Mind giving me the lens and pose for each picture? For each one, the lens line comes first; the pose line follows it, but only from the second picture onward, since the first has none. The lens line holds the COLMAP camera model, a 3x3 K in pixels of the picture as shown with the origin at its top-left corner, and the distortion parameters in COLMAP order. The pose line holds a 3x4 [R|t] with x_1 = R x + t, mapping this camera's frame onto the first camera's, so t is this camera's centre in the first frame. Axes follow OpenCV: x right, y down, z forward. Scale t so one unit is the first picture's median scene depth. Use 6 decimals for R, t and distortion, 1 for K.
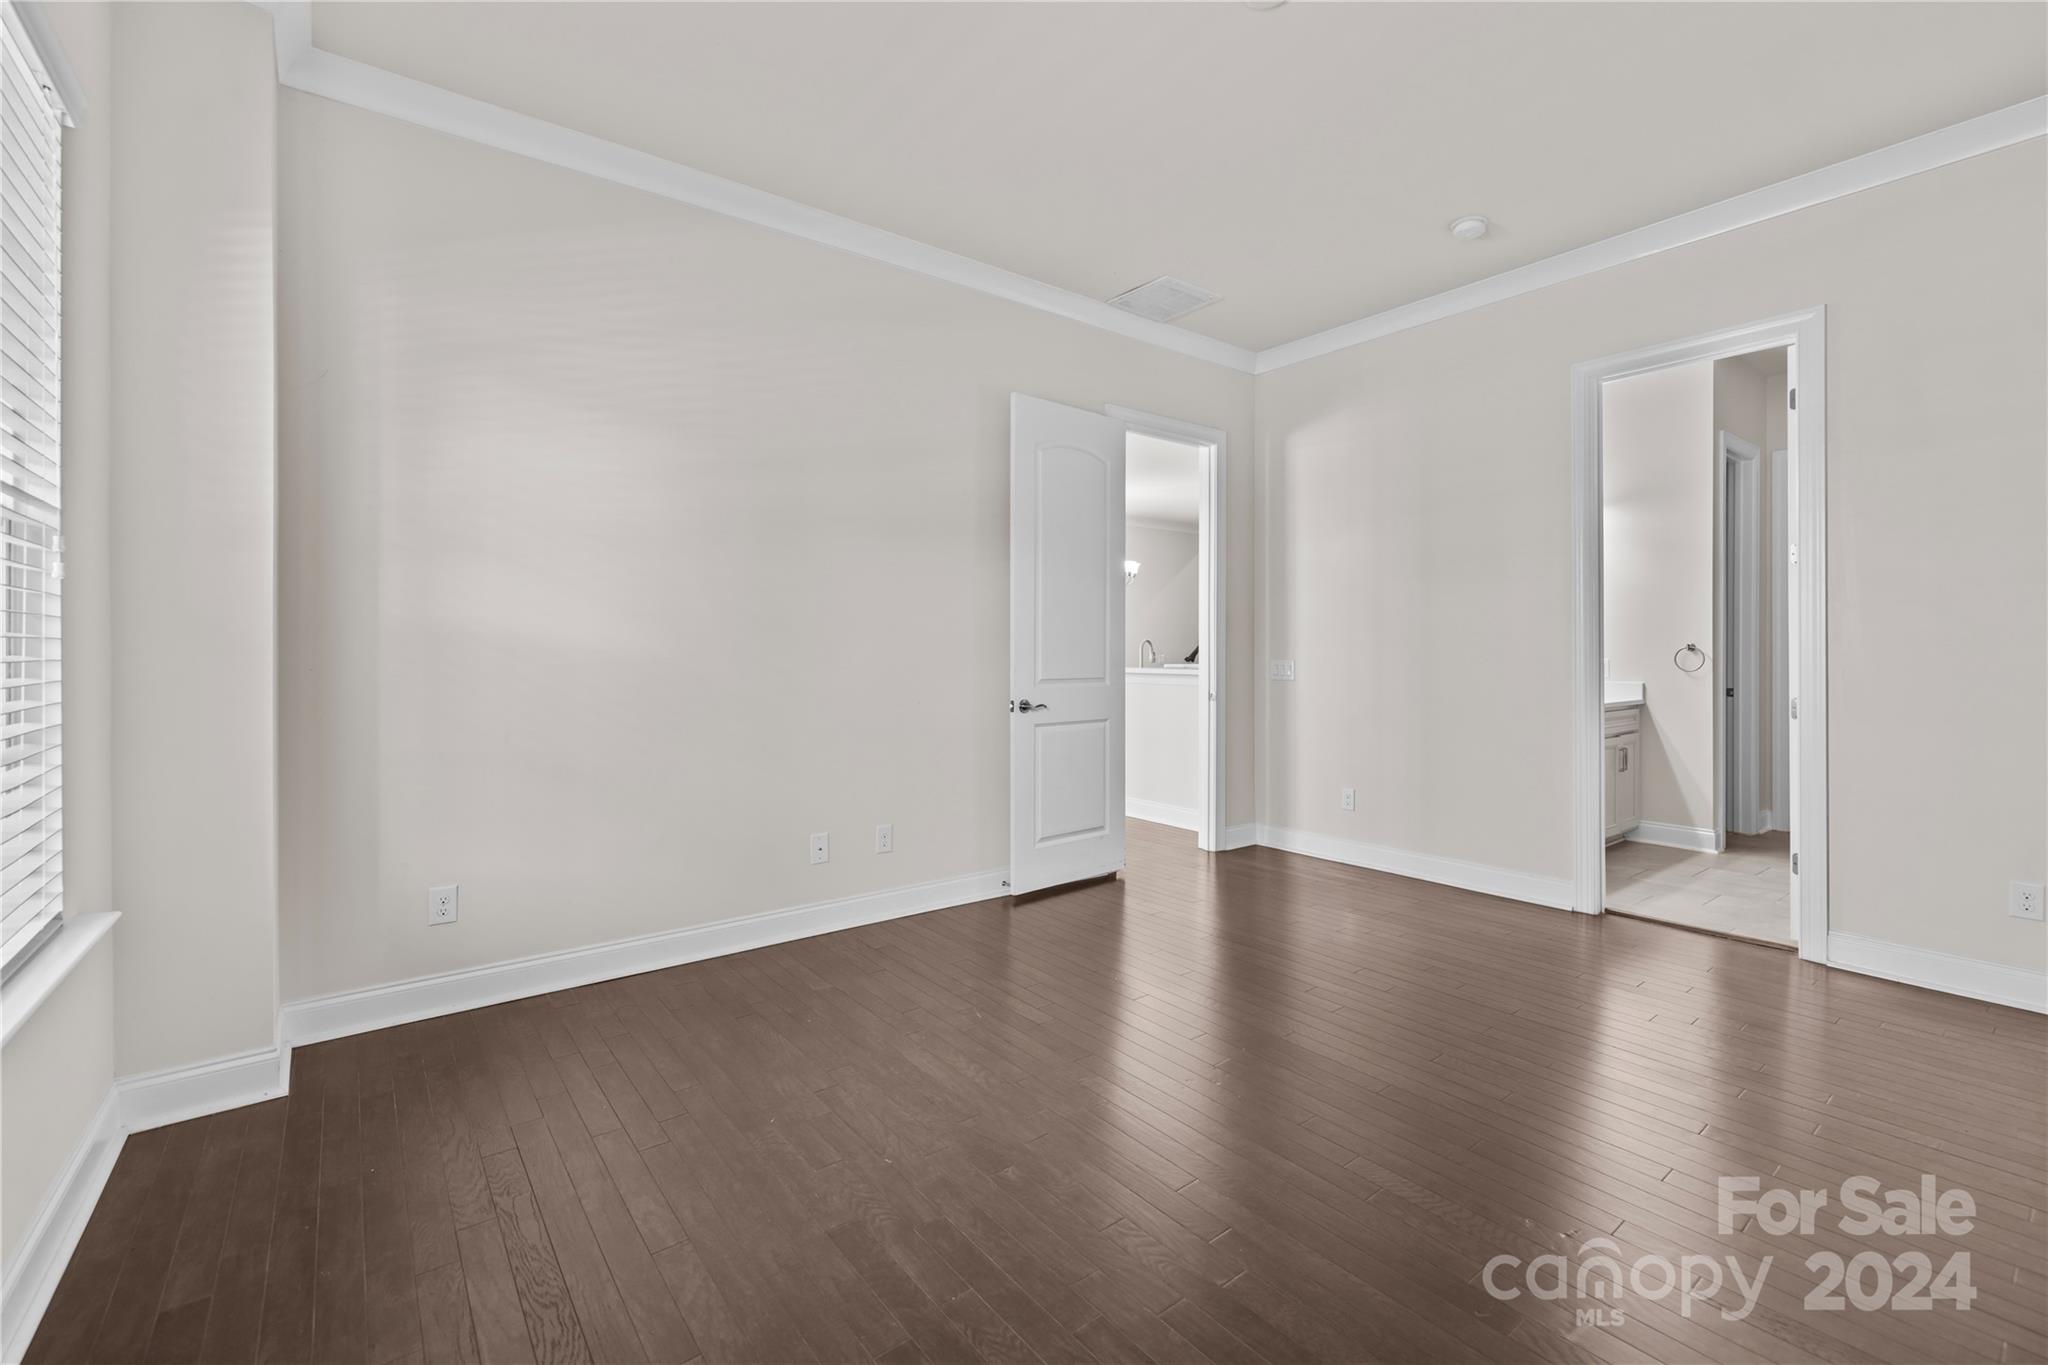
lens RADIAL K [[872.9, 0, 1019.0], [0, 872.9, 664.6], [0, 0, 1]] dist [-0.004011, 0.002123]
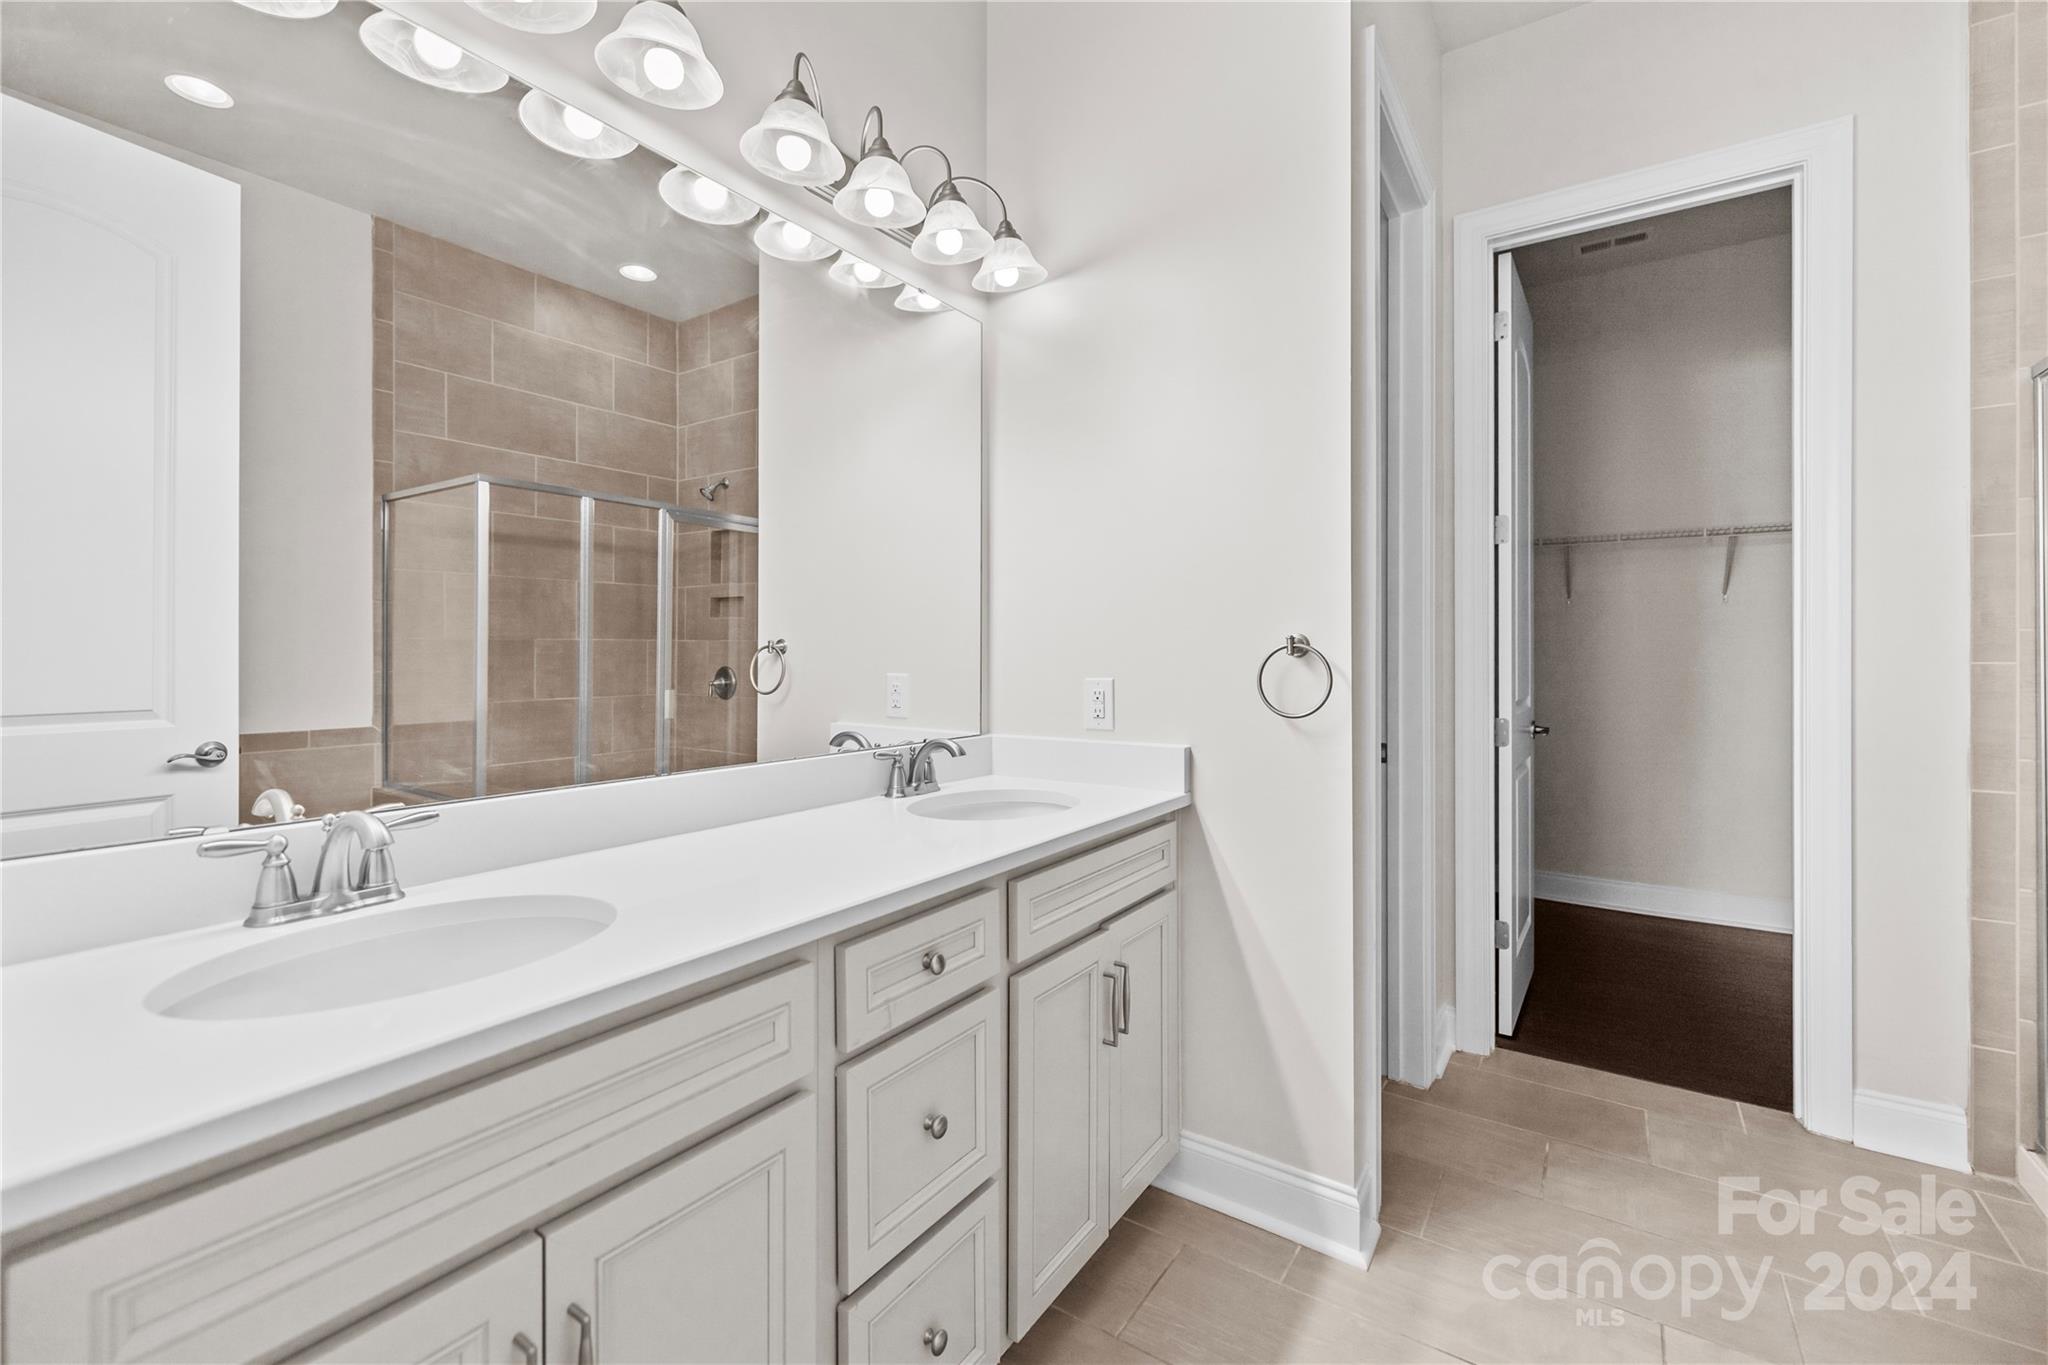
lens RADIAL K [[872.9, 0, 1040.5], [0, 872.9, 685.6], [0, 0, 1]] dist [-0.004011, 0.002123]
pose [[0.942779, 0.002375, 0.333411, 0.558215], [0.001415, 0.999937, -0.011123, -0.000666], [-0.333416, 0.010958, 0.942716, 0.707192]]
